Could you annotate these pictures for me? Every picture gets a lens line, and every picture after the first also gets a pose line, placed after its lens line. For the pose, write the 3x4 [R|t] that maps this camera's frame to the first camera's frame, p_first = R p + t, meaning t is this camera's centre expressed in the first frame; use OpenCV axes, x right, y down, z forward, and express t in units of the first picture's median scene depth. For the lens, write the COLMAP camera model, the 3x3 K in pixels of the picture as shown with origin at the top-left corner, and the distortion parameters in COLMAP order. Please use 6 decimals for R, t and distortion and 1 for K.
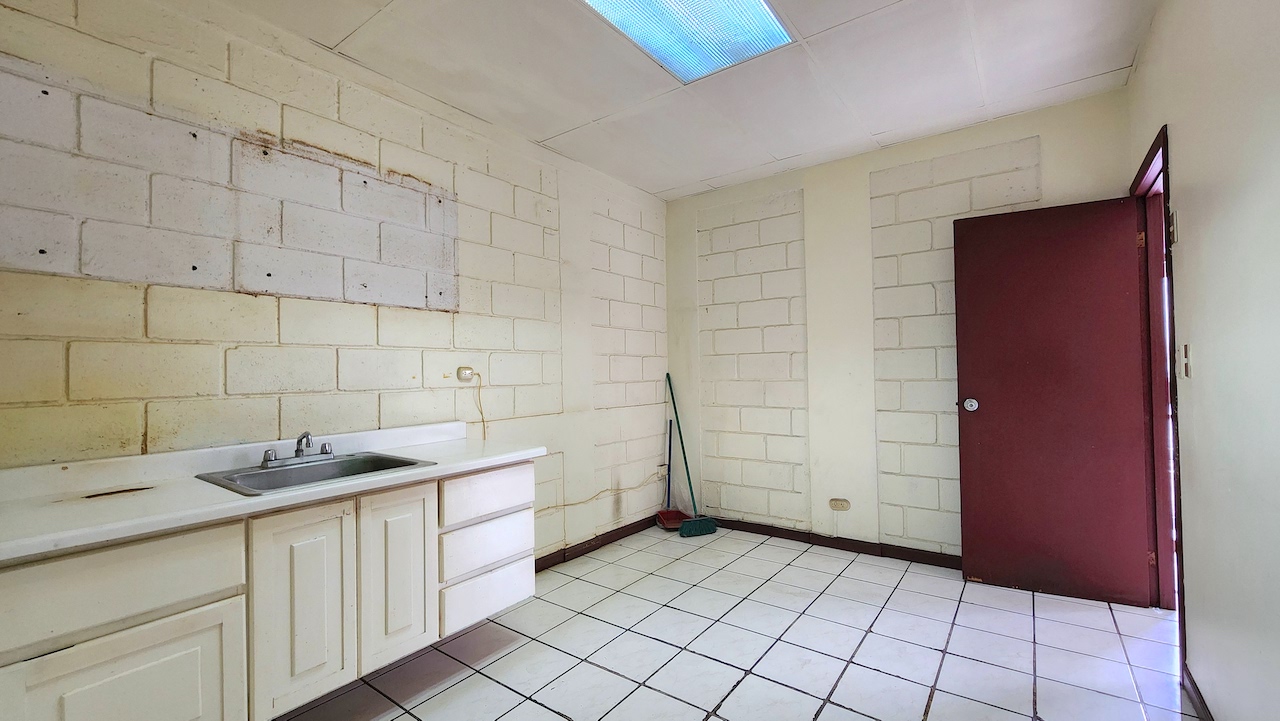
lens RADIAL K [[527.9, 0, 638.5], [0, 527.9, 363.1], [0, 0, 1]] dist [-0.001882, 0.000720]
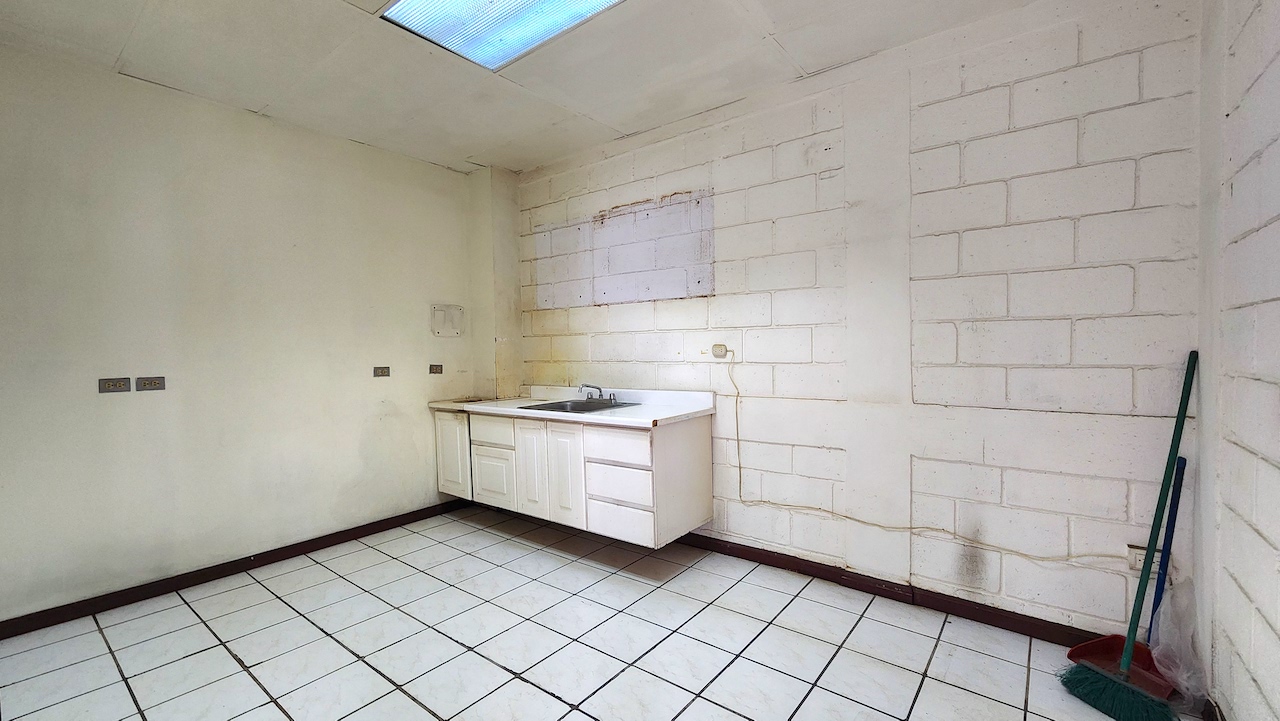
lens RADIAL K [[527.9, 0, 638.5], [0, 527.9, 363.1], [0, 0, 1]] dist [-0.001882, 0.000720]
pose [[-0.027298, 0.047773, -0.998485, 0.788519], [0.032808, 0.998362, 0.046871, -0.011066], [0.999089, -0.031479, -0.028820, 0.868077]]
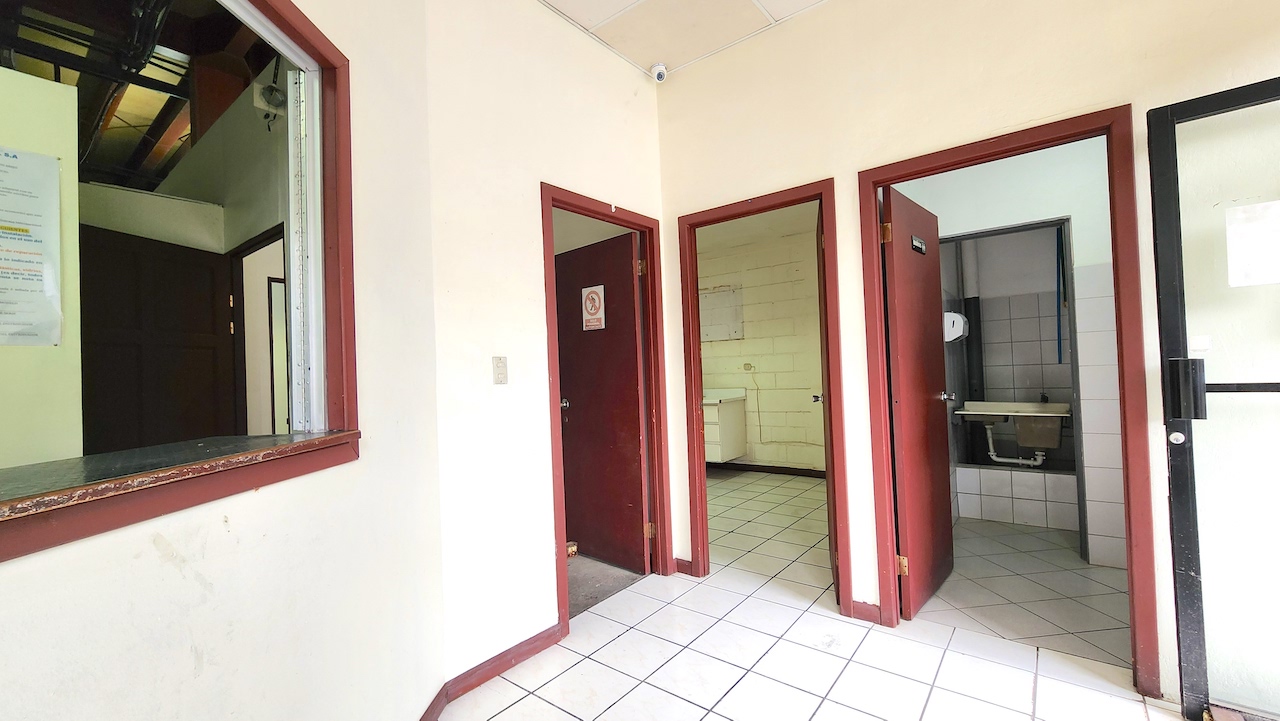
lens RADIAL K [[527.9, 0, 638.5], [0, 527.9, 363.1], [0, 0, 1]] dist [-0.001882, 0.000720]
pose [[-0.026510, 0.007072, -0.999624, 1.871692], [0.056075, 0.998411, 0.005576, -0.032399], [0.998075, -0.055906, -0.026865, 0.615949]]
